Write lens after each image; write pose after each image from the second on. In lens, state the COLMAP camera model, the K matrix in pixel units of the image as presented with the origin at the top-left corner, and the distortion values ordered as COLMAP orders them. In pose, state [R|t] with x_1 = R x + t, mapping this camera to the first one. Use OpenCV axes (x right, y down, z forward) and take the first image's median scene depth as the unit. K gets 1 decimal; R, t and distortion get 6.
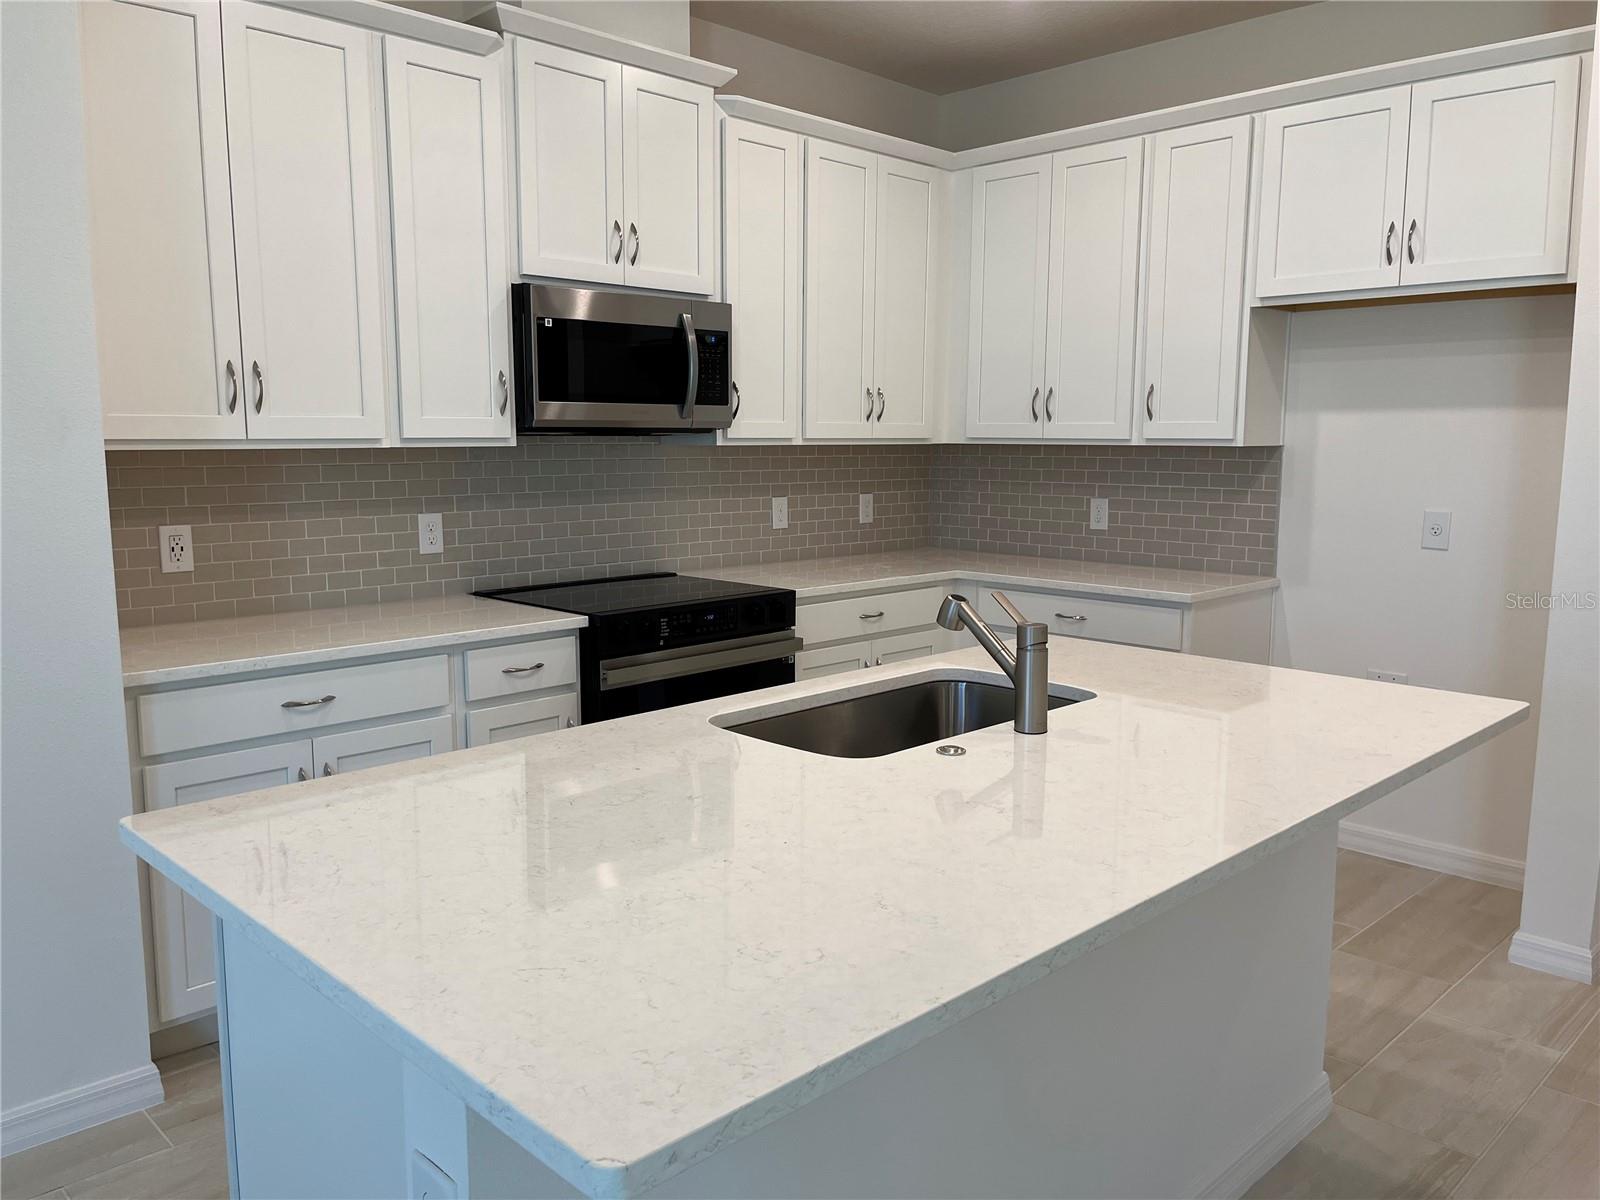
lens RADIAL K [[1219.4, 0, 800.0], [0, 1219.4, 600.0], [0, 0, 1]] dist [0.033453, -0.003065]
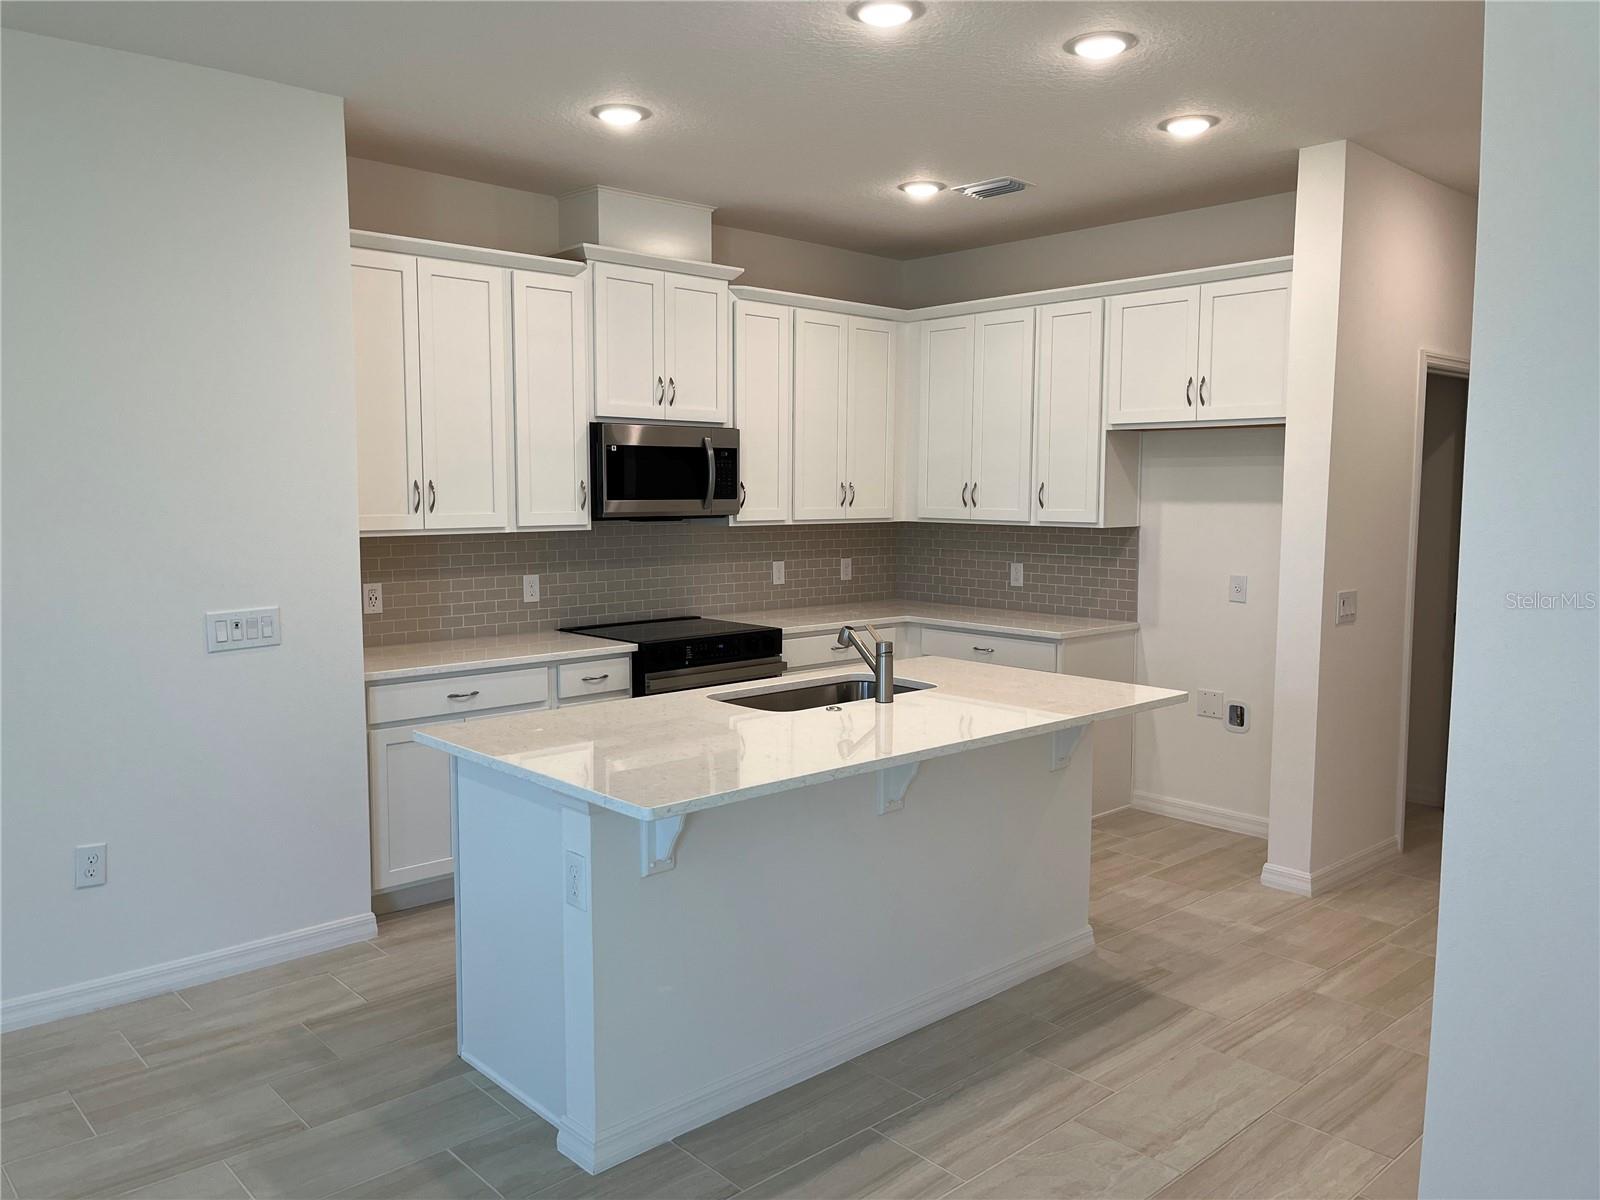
lens RADIAL K [[1215.0, 0, 800.0], [0, 1215.0, 600.0], [0, 0, 1]] dist [0.062501, 0.000215]
pose [[0.999339, 0.003941, -0.036141, 0.072131], [-0.005418, 0.999149, -0.040881, 0.017527], [0.035949, 0.041049, 0.998510, -0.444185]]
